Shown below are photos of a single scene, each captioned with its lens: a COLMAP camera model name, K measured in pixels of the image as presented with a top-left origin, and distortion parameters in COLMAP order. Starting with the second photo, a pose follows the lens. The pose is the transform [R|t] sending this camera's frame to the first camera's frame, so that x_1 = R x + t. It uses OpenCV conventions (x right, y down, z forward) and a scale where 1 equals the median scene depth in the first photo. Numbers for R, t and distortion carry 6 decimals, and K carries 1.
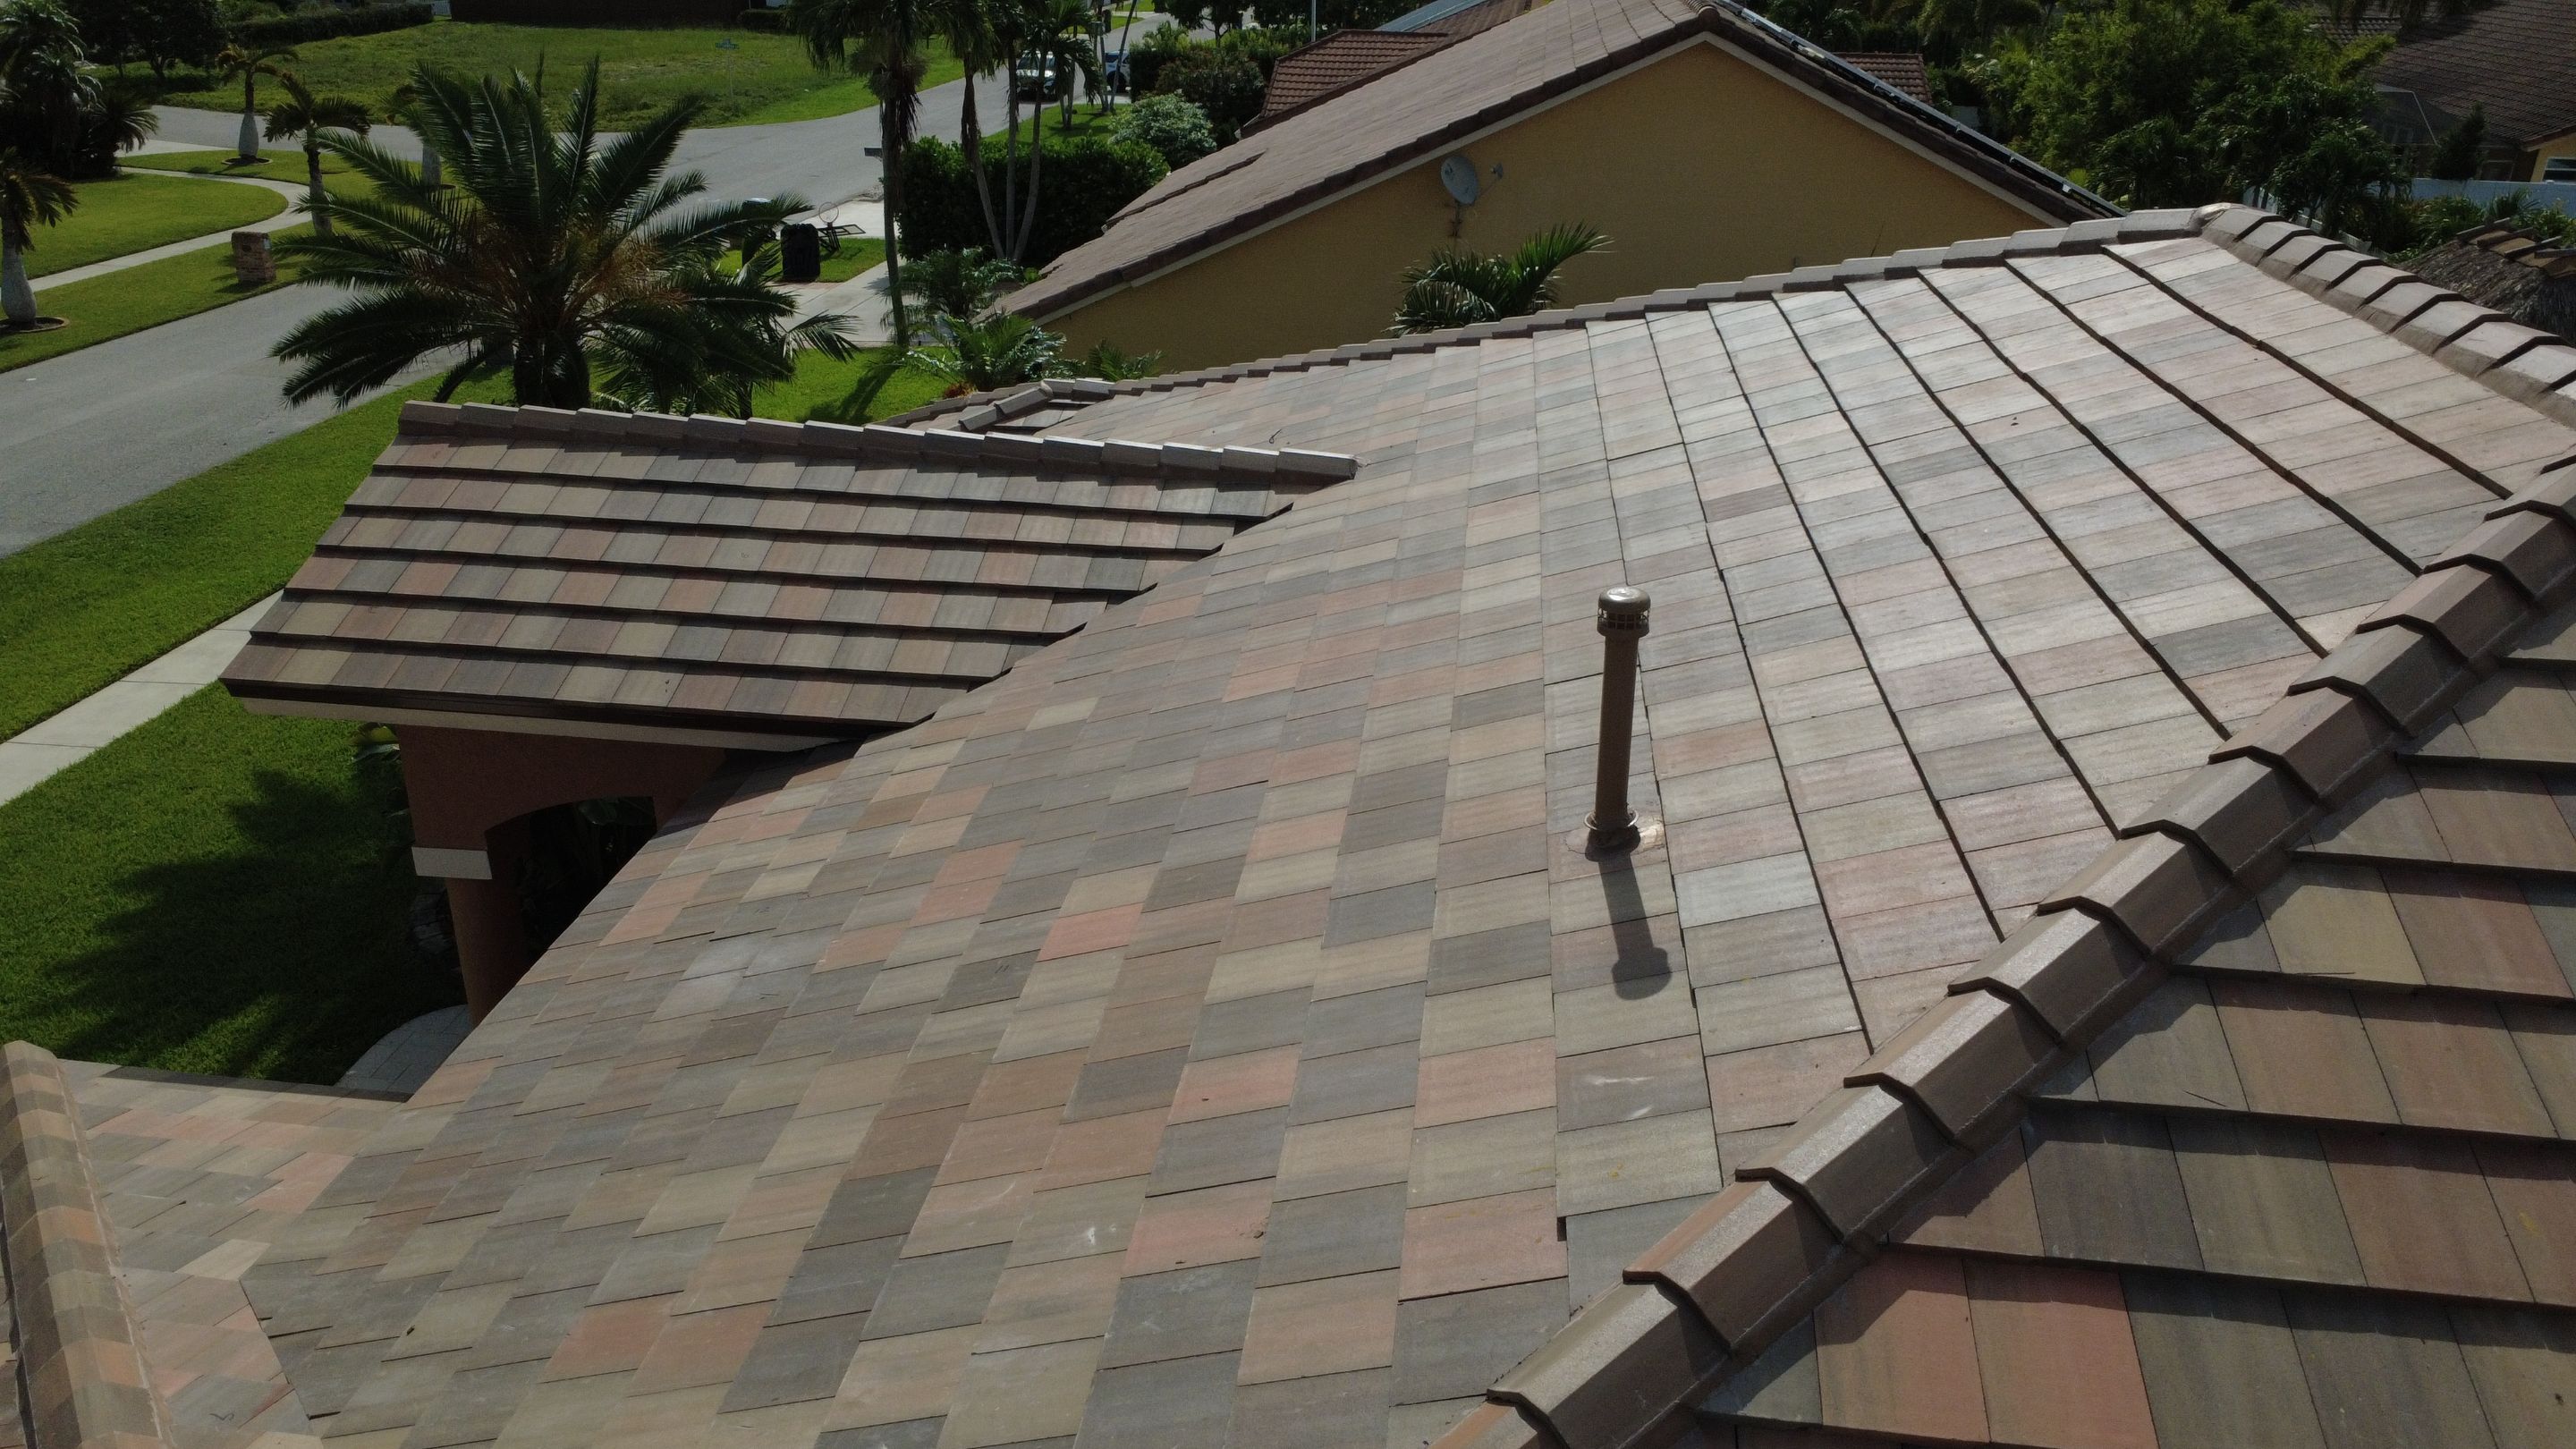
lens RADIAL K [[1870.2, 0, 1288.7], [0, 1870.2, 724.7], [0, 0, 1]] dist [0.005023, -0.004495]
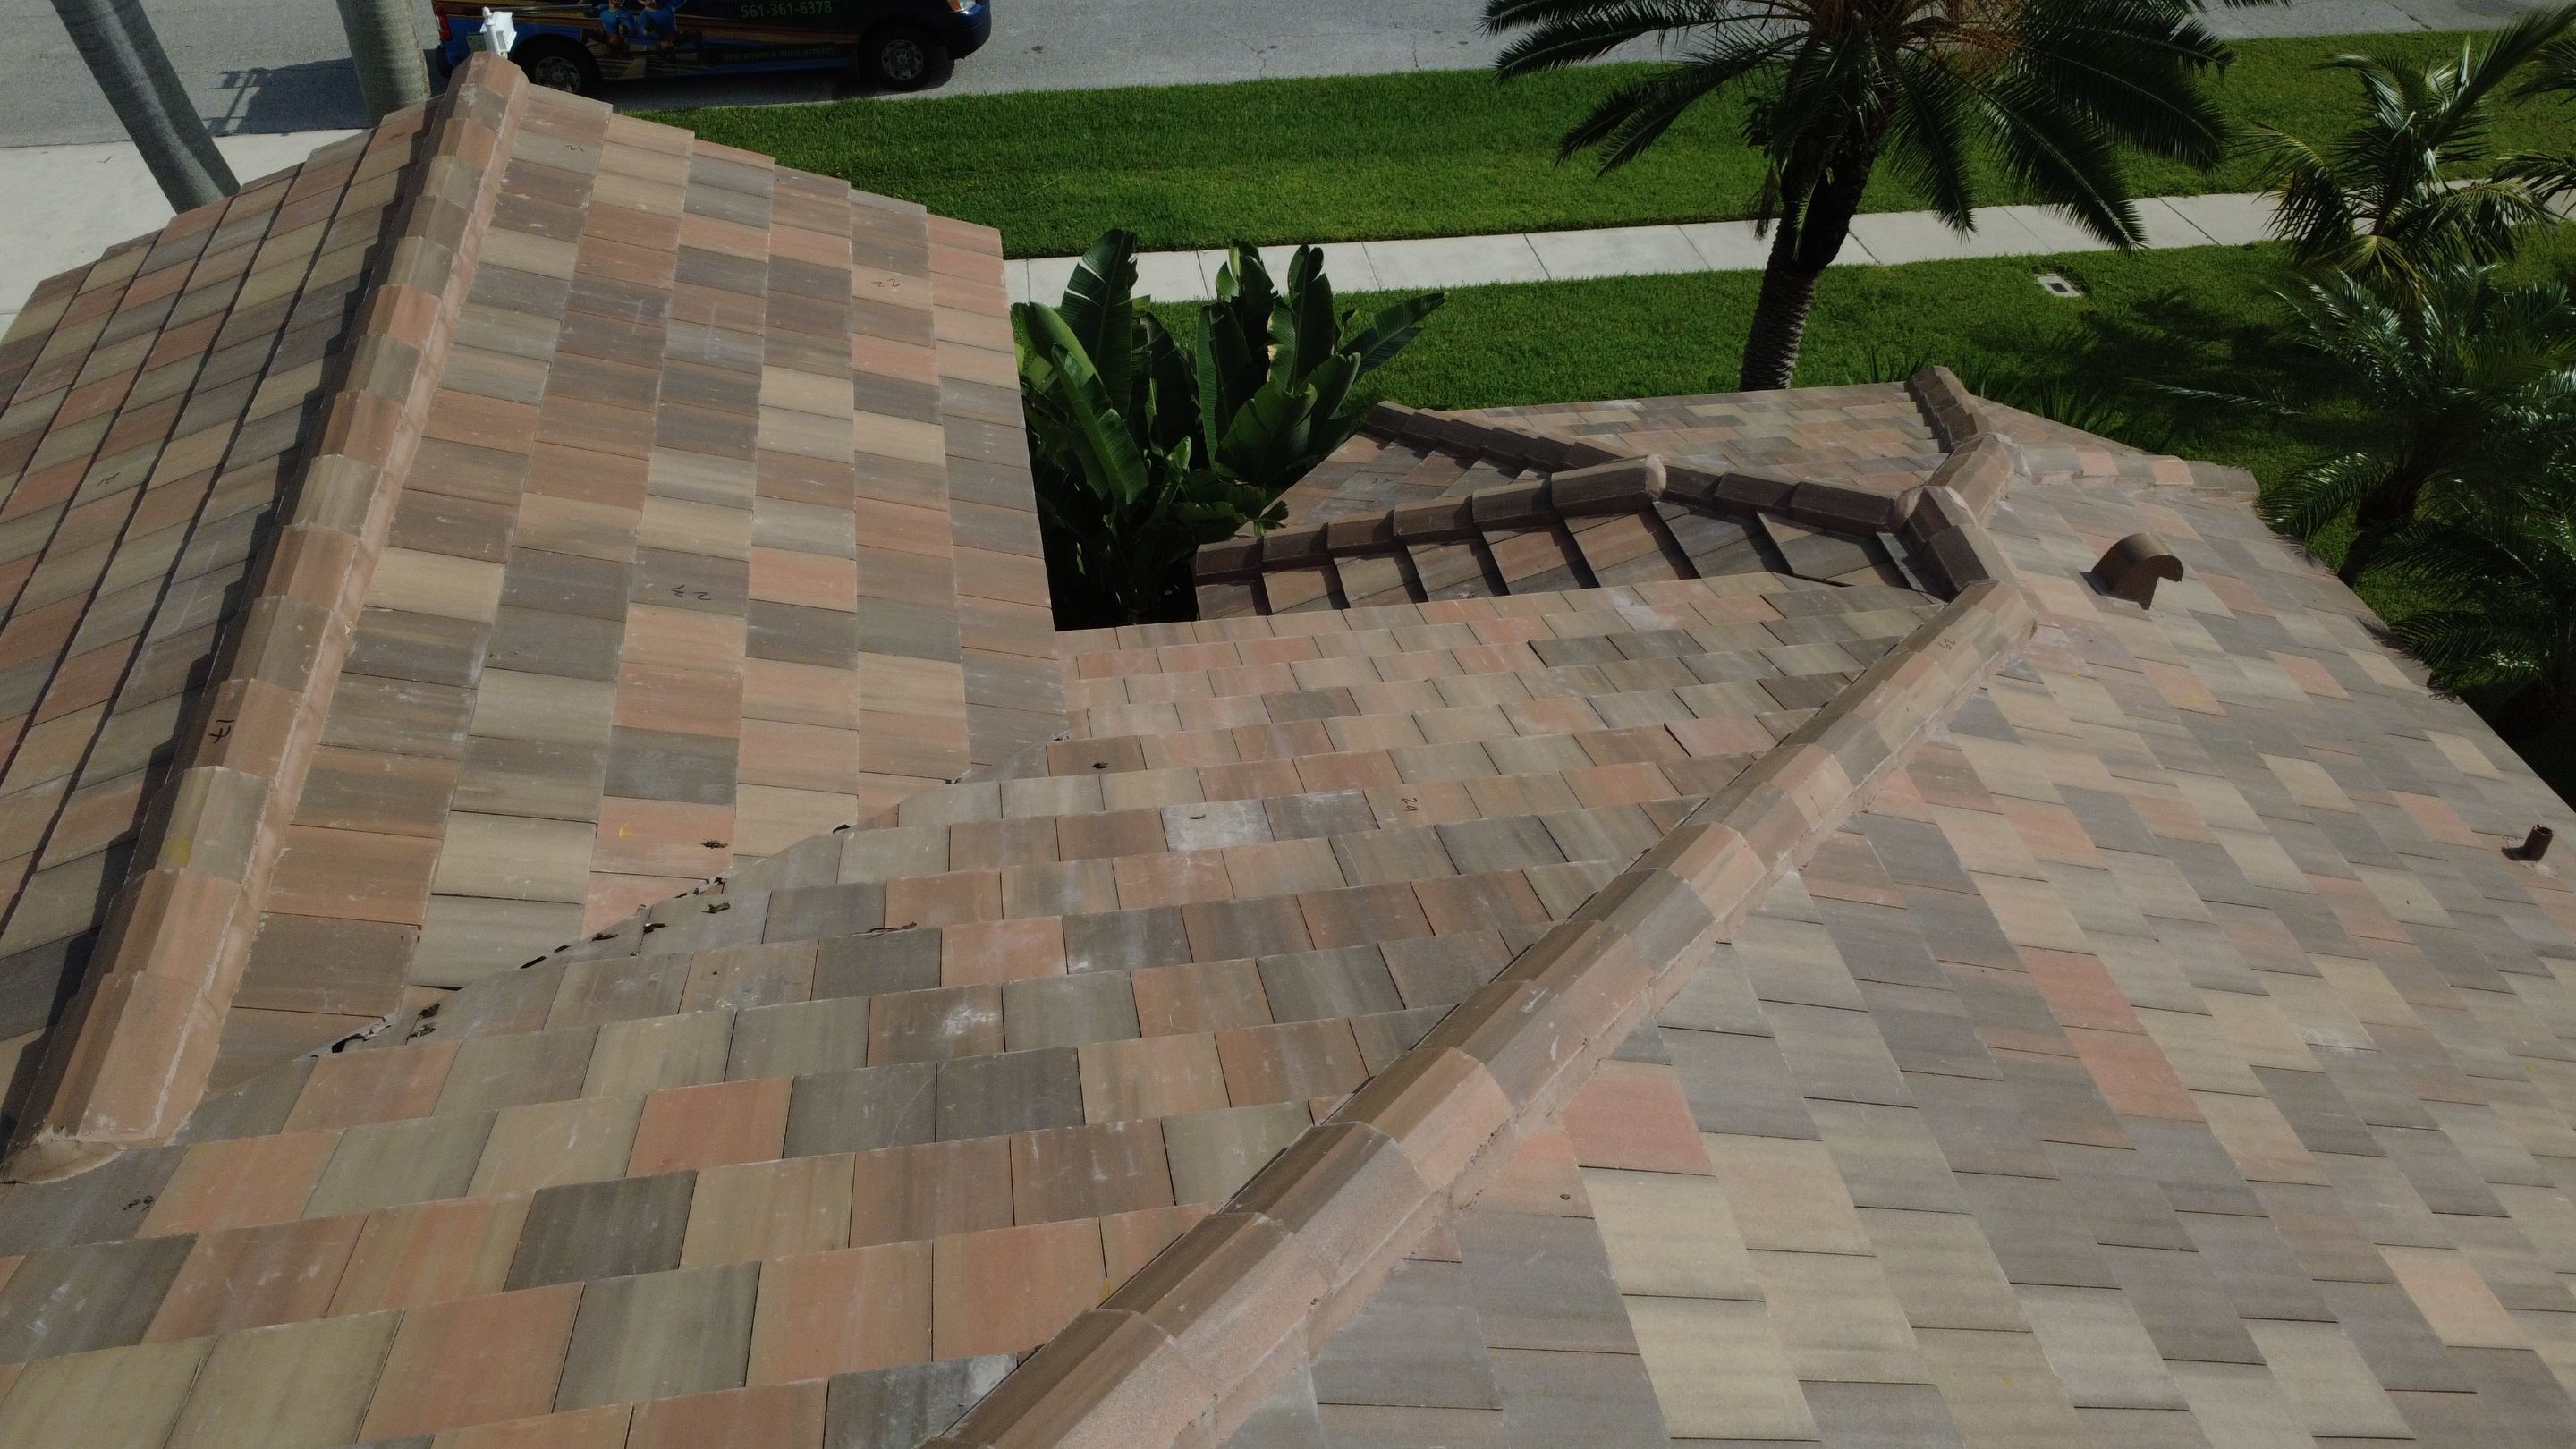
lens RADIAL K [[1870.2, 0, 1291.4], [0, 1870.2, 724.5], [0, 0, 1]] dist [0.005023, -0.004495]
pose [[0.283338, 0.613211, -0.737355, 0.314467], [-0.404935, 0.773459, 0.487635, -0.470249], [0.869337, 0.160415, 0.467461, 1.028778]]
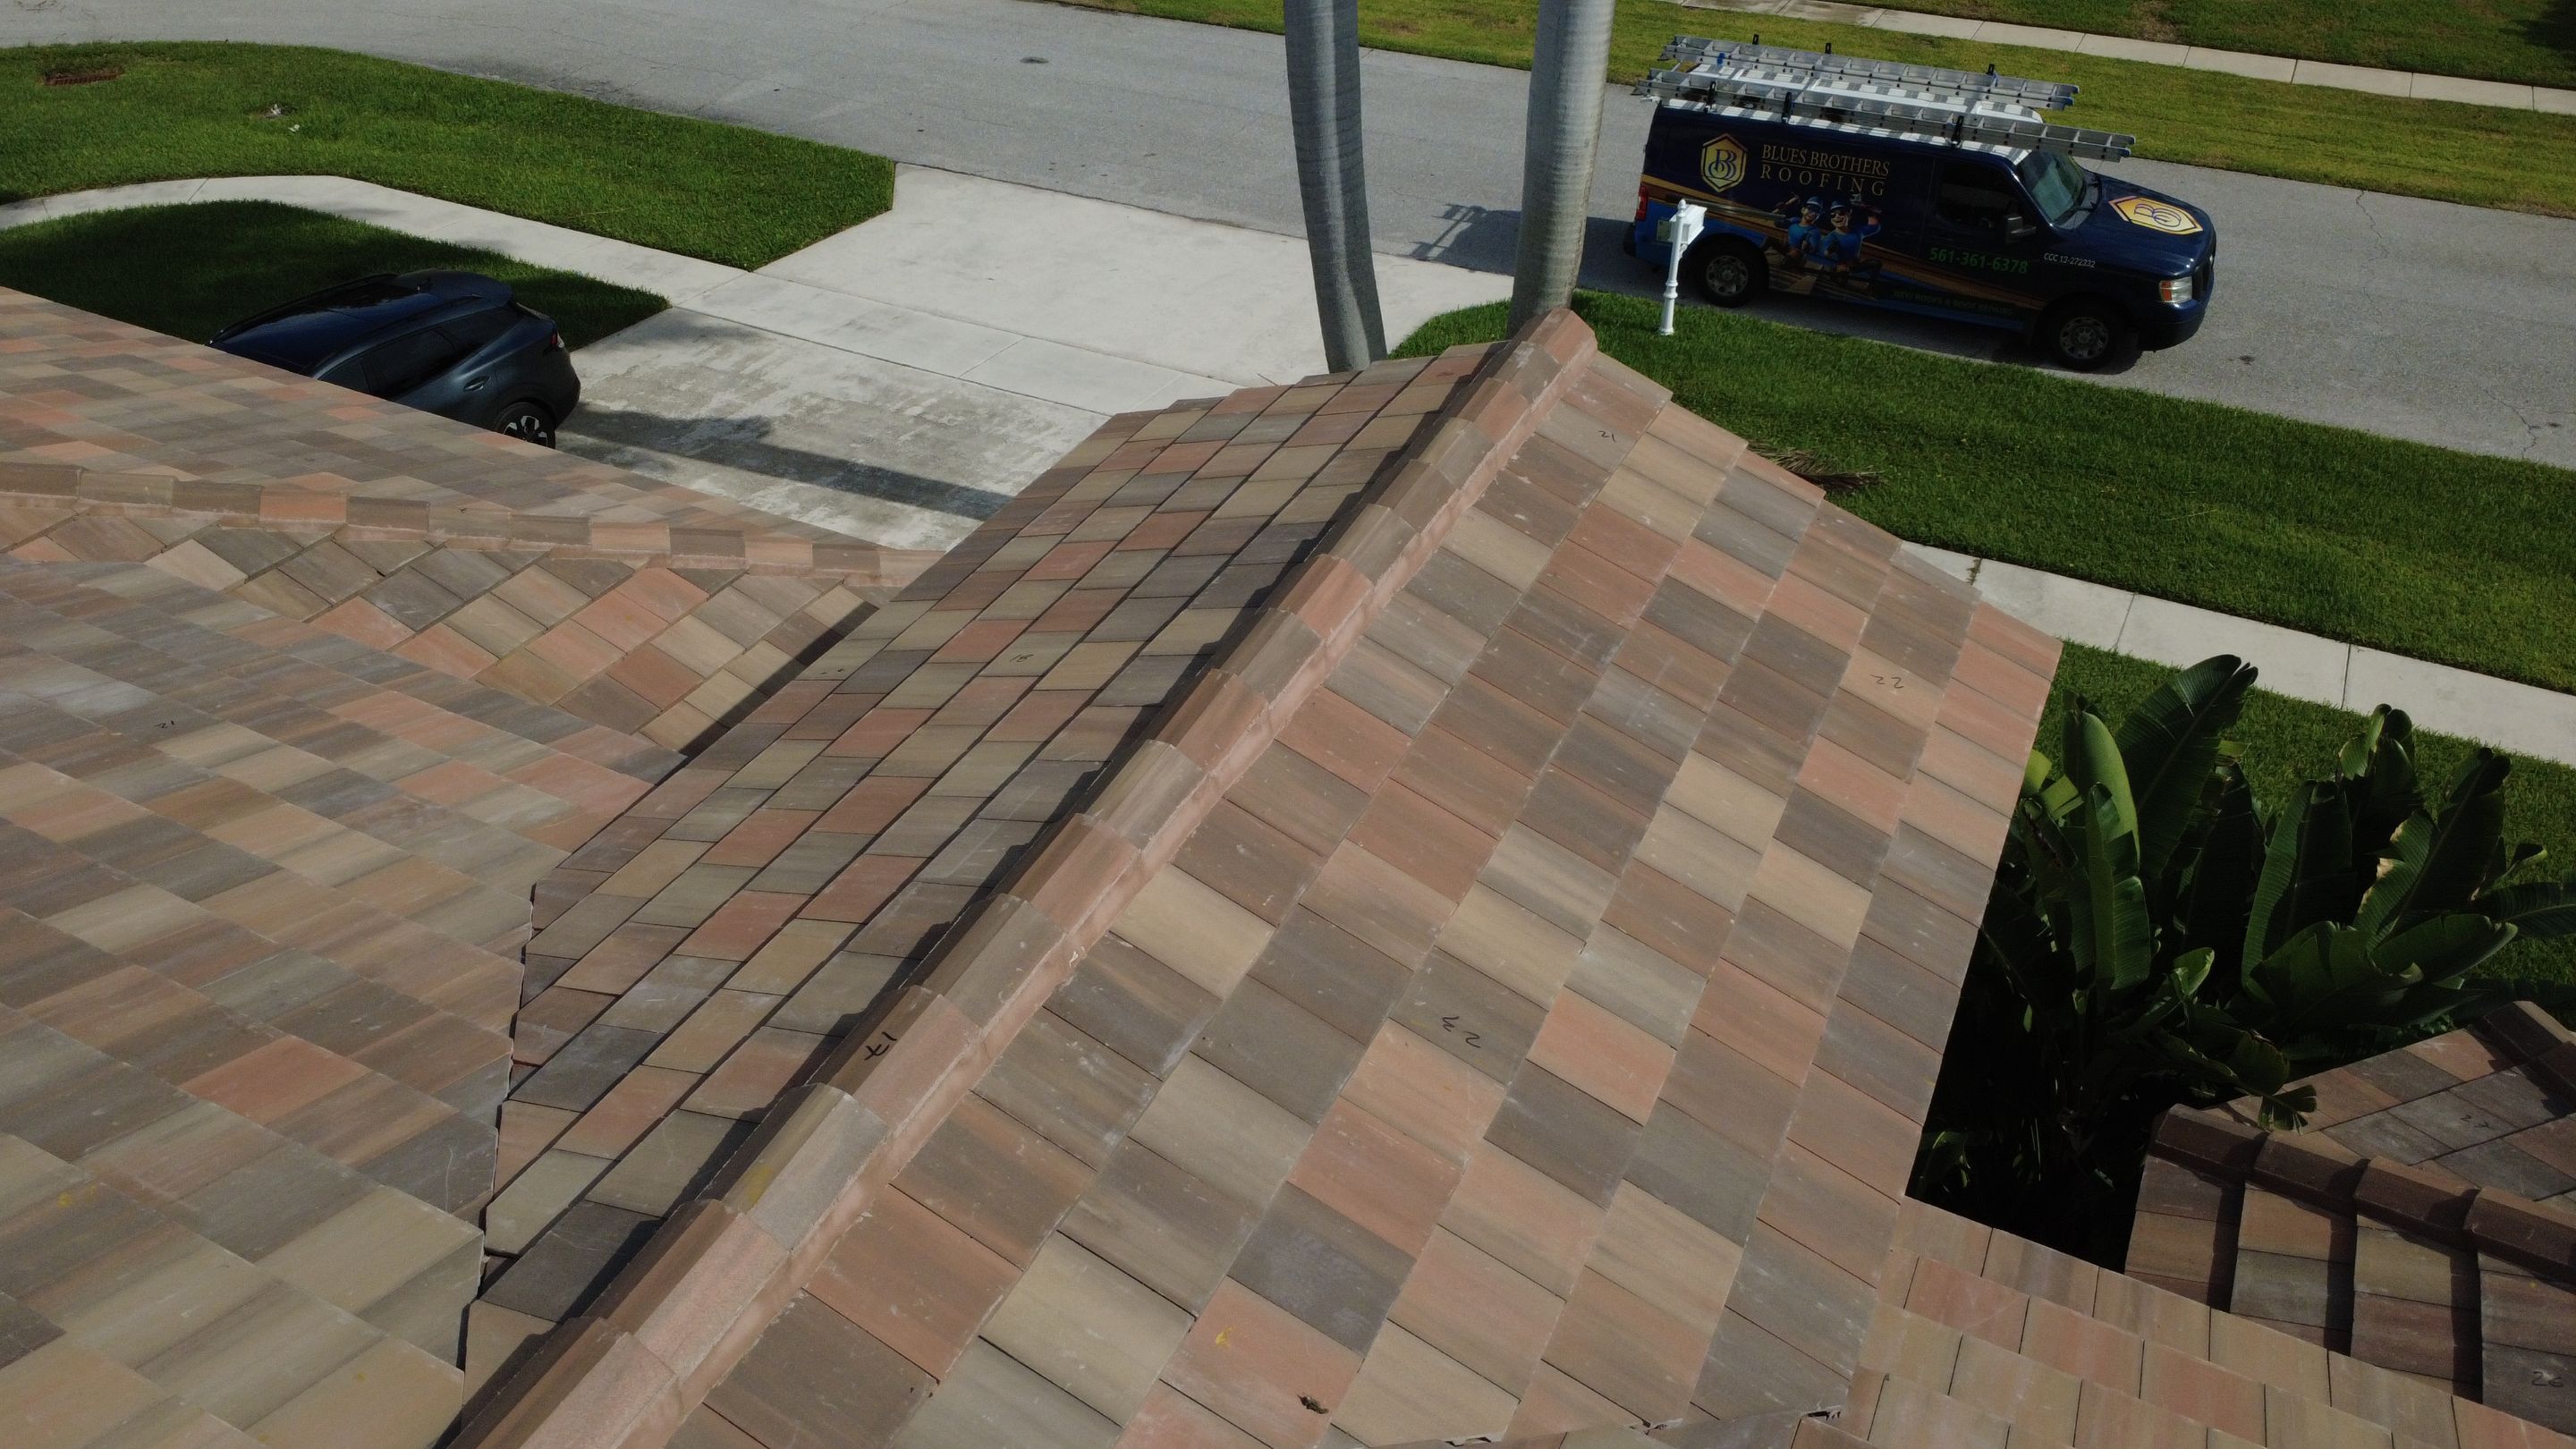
lens RADIAL K [[1870.2, 0, 1289.7], [0, 1870.2, 727.2], [0, 0, 1]] dist [0.005023, -0.004495]
pose [[-0.343799, 0.535064, -0.771692, 0.156228], [-0.391375, 0.665364, 0.635702, -0.479146], [0.853597, 0.520575, -0.019341, 1.061983]]
